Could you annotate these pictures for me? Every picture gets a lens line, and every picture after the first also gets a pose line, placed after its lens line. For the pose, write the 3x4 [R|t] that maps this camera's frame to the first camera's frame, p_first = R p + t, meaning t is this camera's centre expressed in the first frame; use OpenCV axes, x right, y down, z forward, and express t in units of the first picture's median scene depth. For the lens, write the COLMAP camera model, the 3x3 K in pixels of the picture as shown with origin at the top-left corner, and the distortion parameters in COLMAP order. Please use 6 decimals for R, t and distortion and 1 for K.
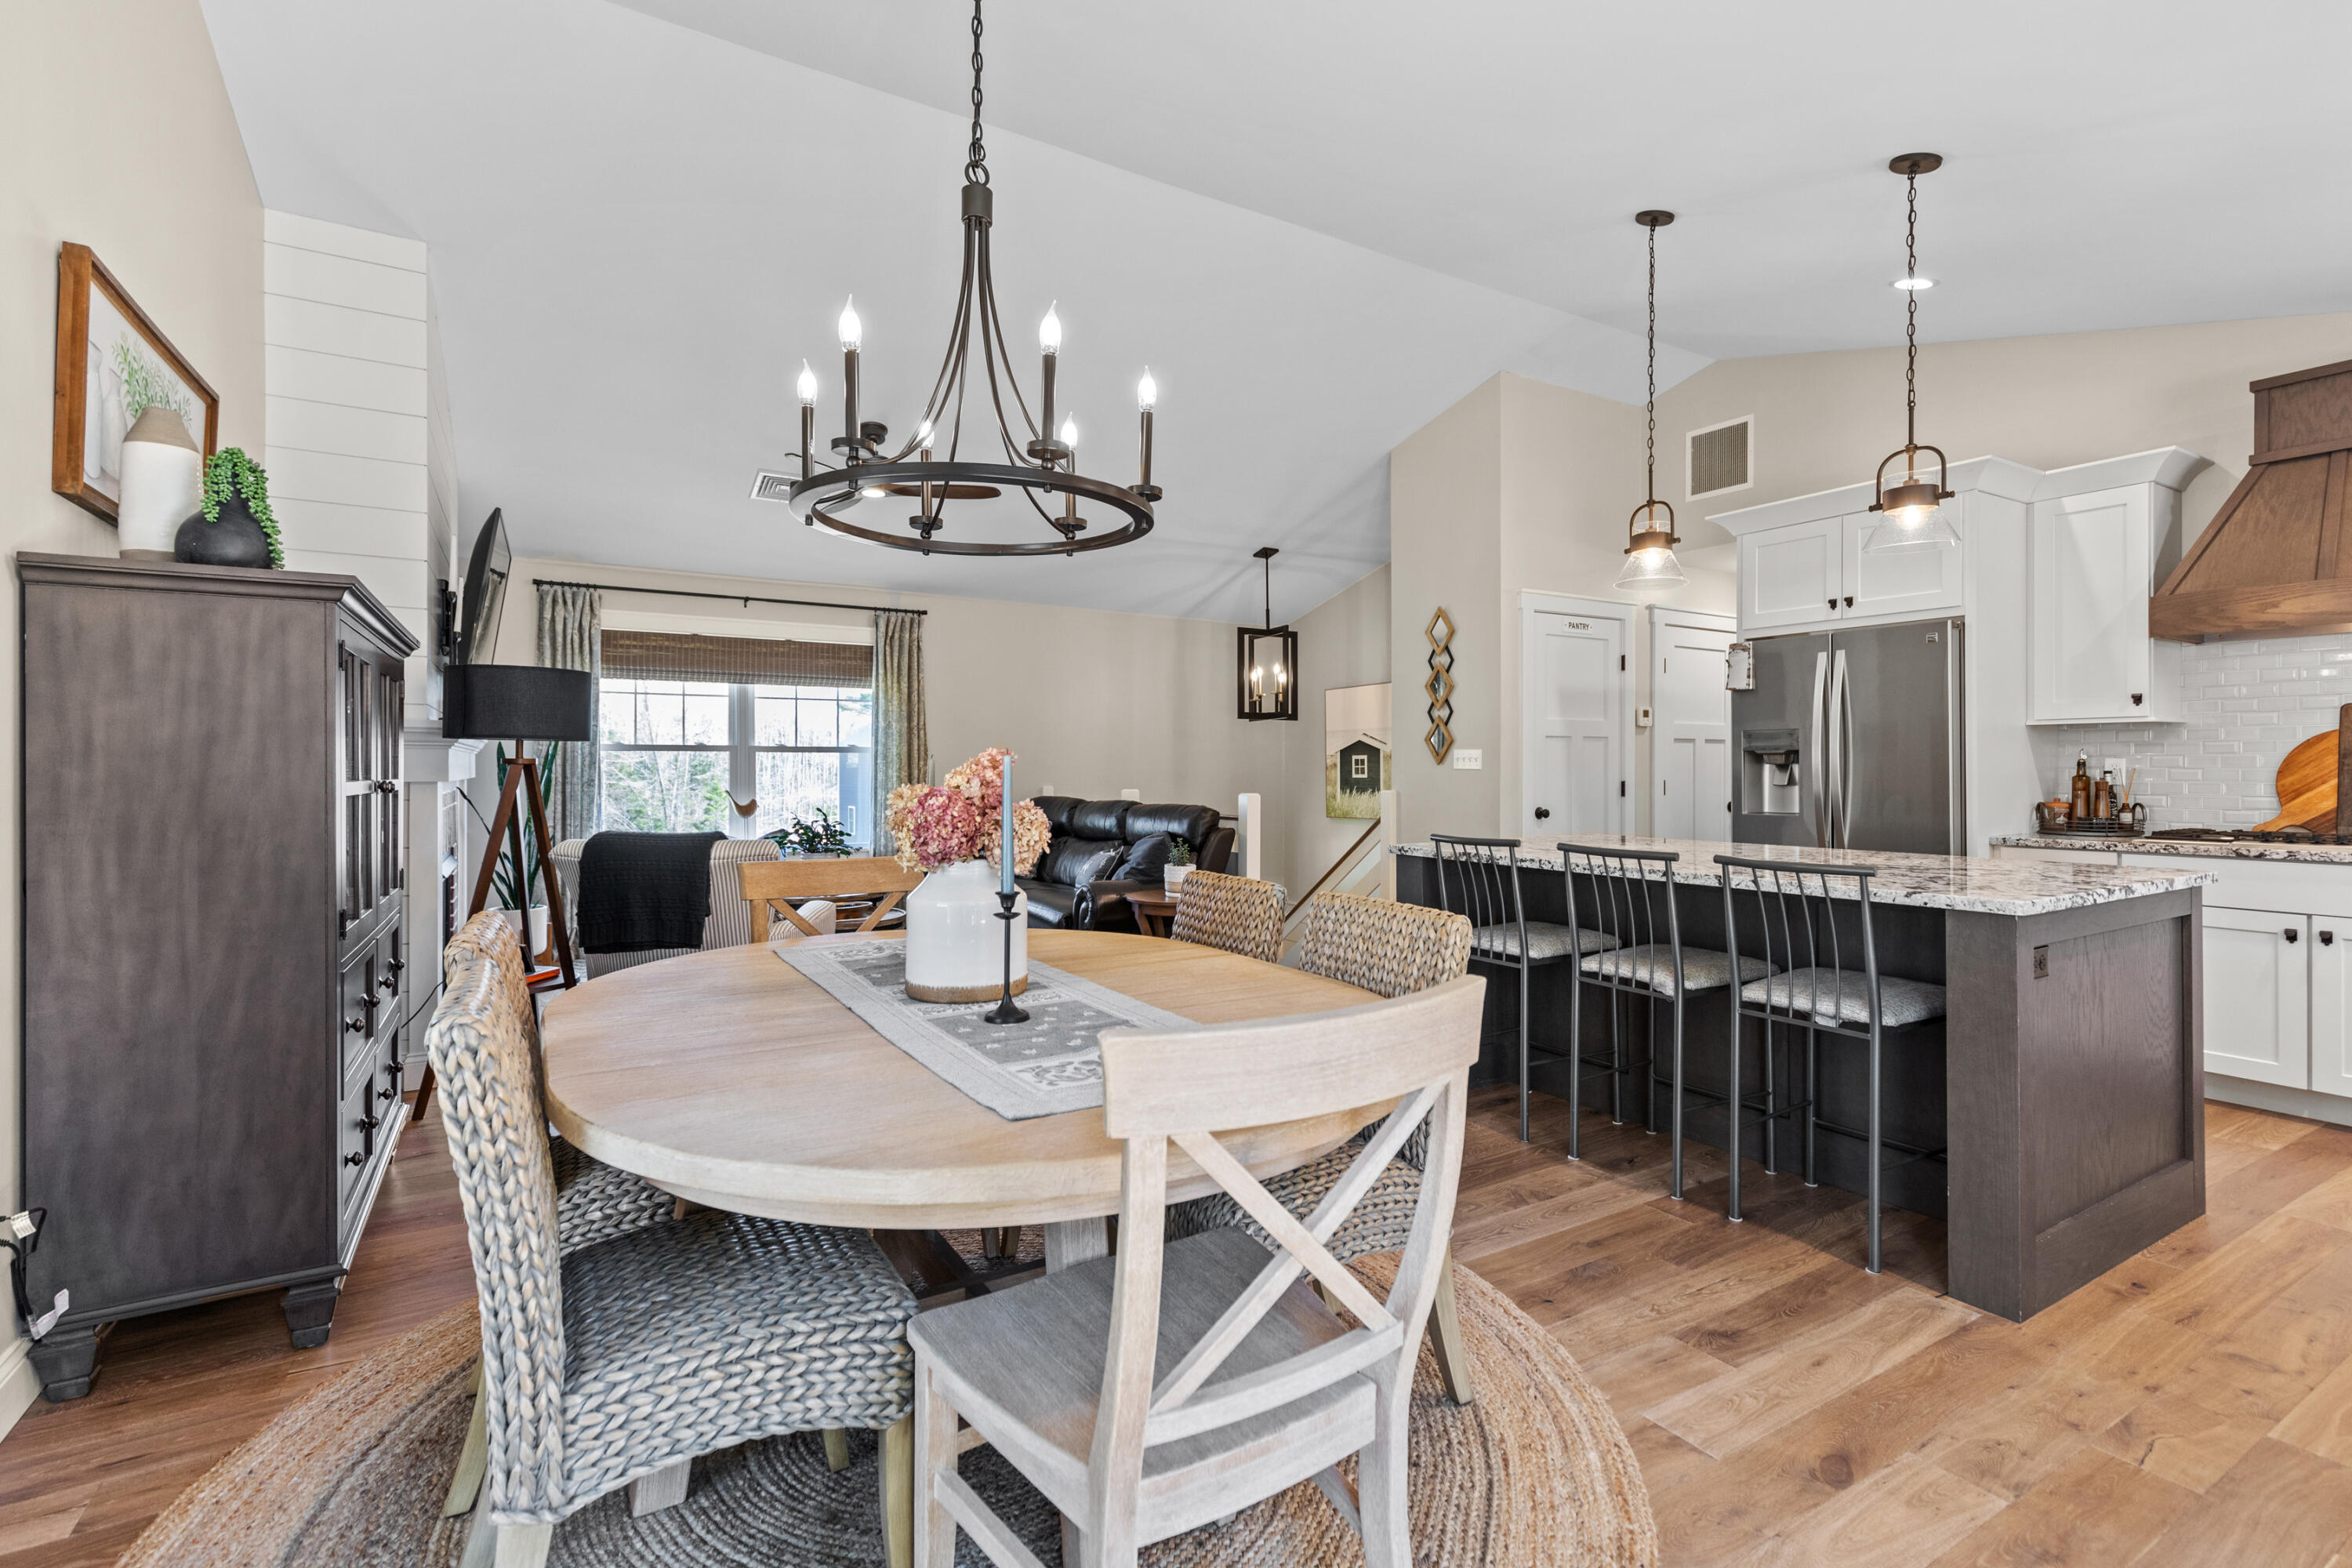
lens RADIAL K [[1087.0, 0, 1193.8], [0, 1087.0, 771.2], [0, 0, 1]] dist [0.000270, -0.000225]
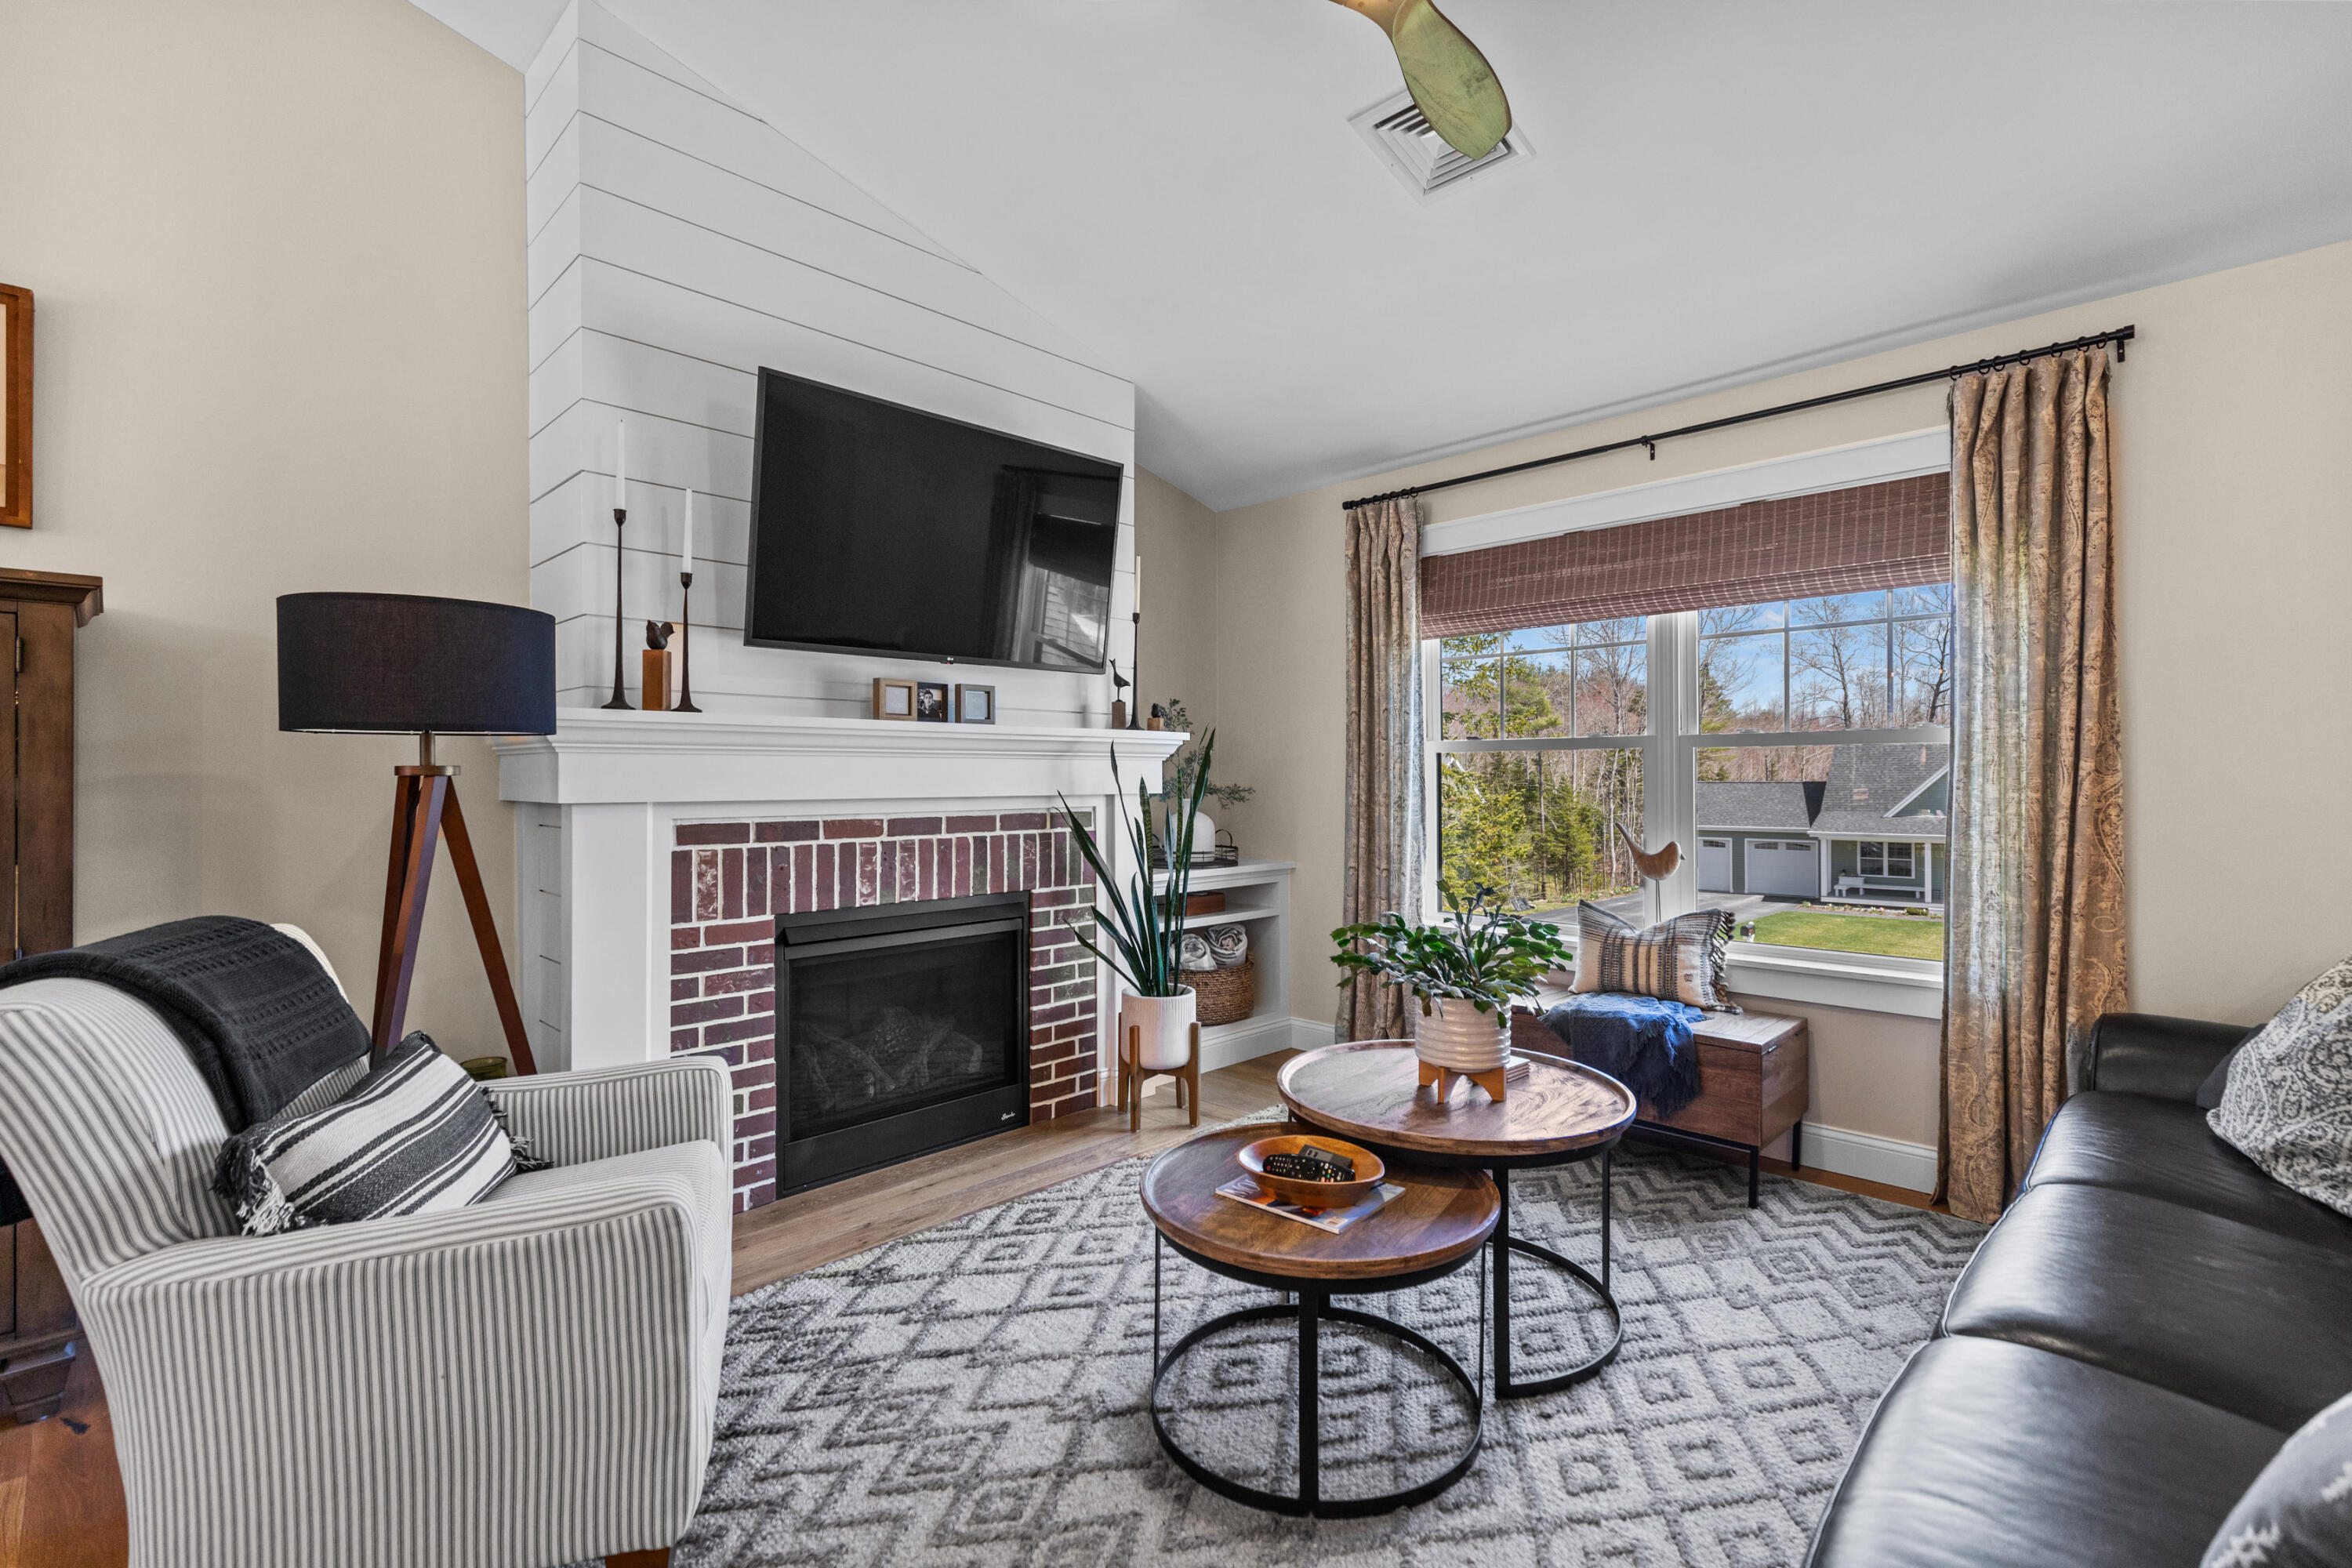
lens RADIAL K [[1061.8, 0, 1193.4], [0, 1061.8, 774.1], [0, 0, 1]] dist [0.005369, -0.000148]
pose [[0.253214, -0.004960, -0.967398, 0.013857], [-0.000359, 0.999986, -0.005221, -0.004151], [0.967410, 0.001669, 0.253209, 1.026168]]
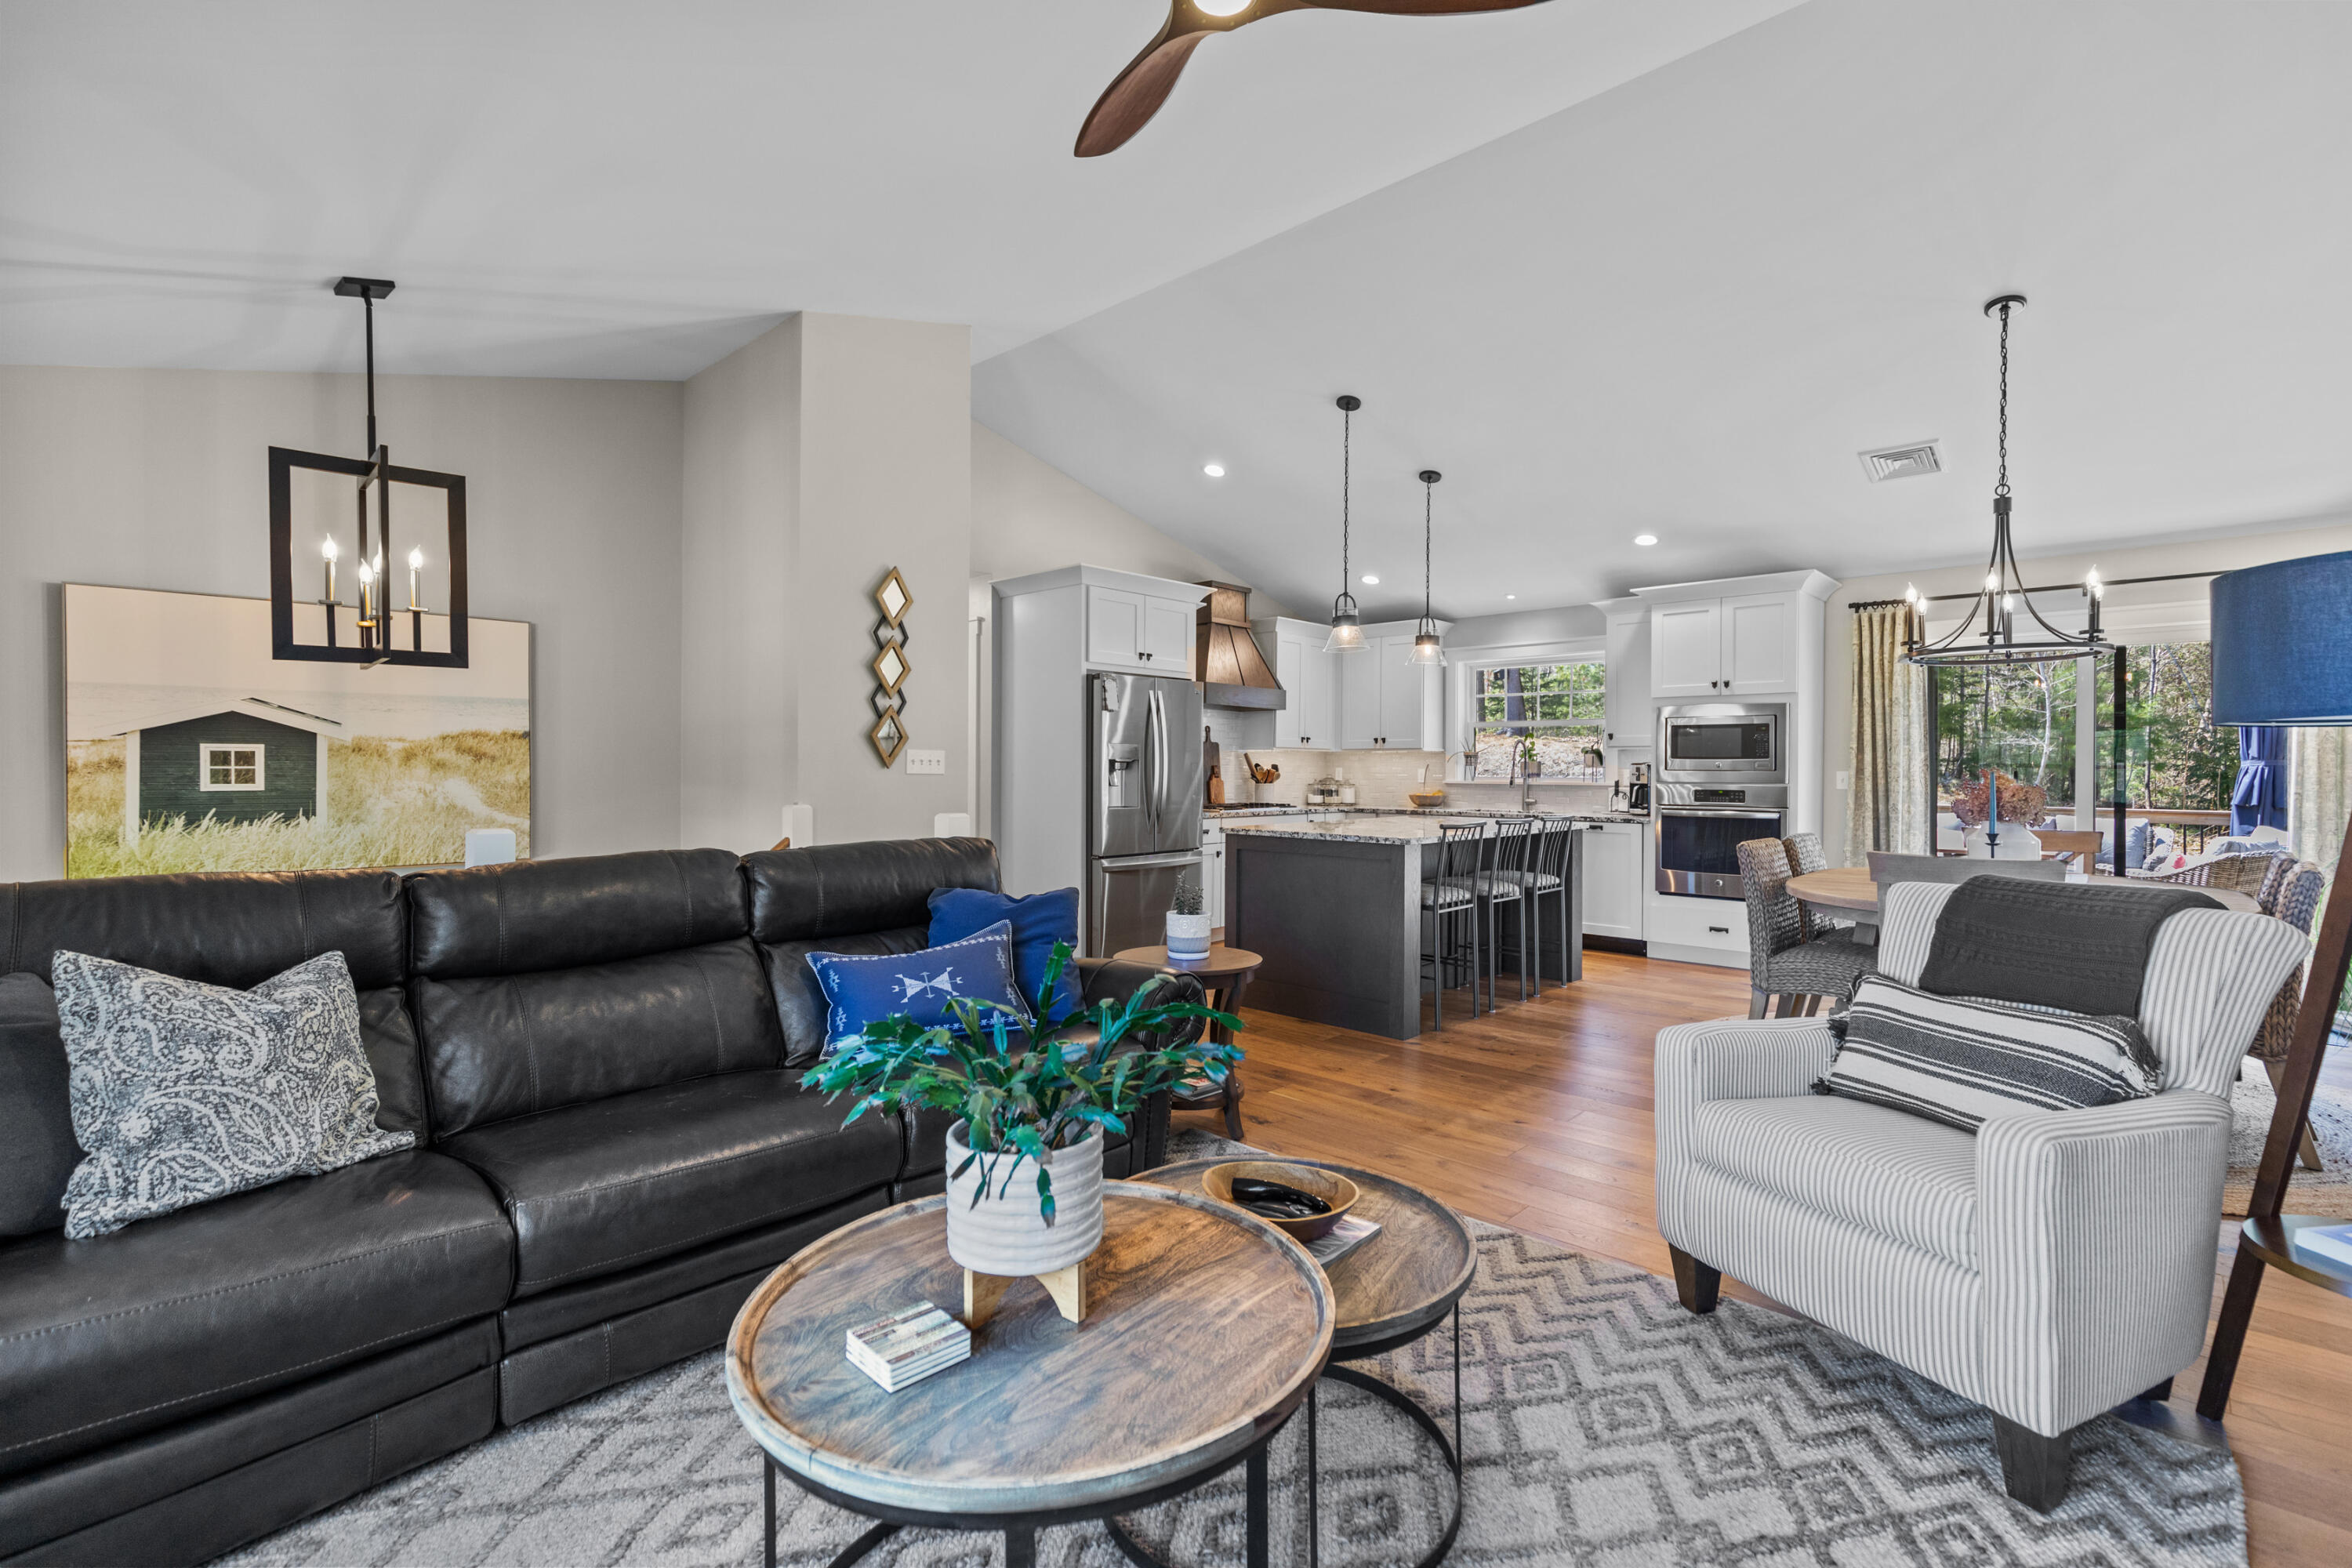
lens RADIAL K [[1048.9, 0, 1191.4], [0, 1048.9, 770.5], [0, 0, 1]] dist [0.004141, -0.000109]
pose [[-0.271039, -0.000881, 0.962568, -0.739929], [-0.001078, 0.999999, 0.000612, -0.006747], [-0.962568, -0.000872, -0.271040, 1.311568]]
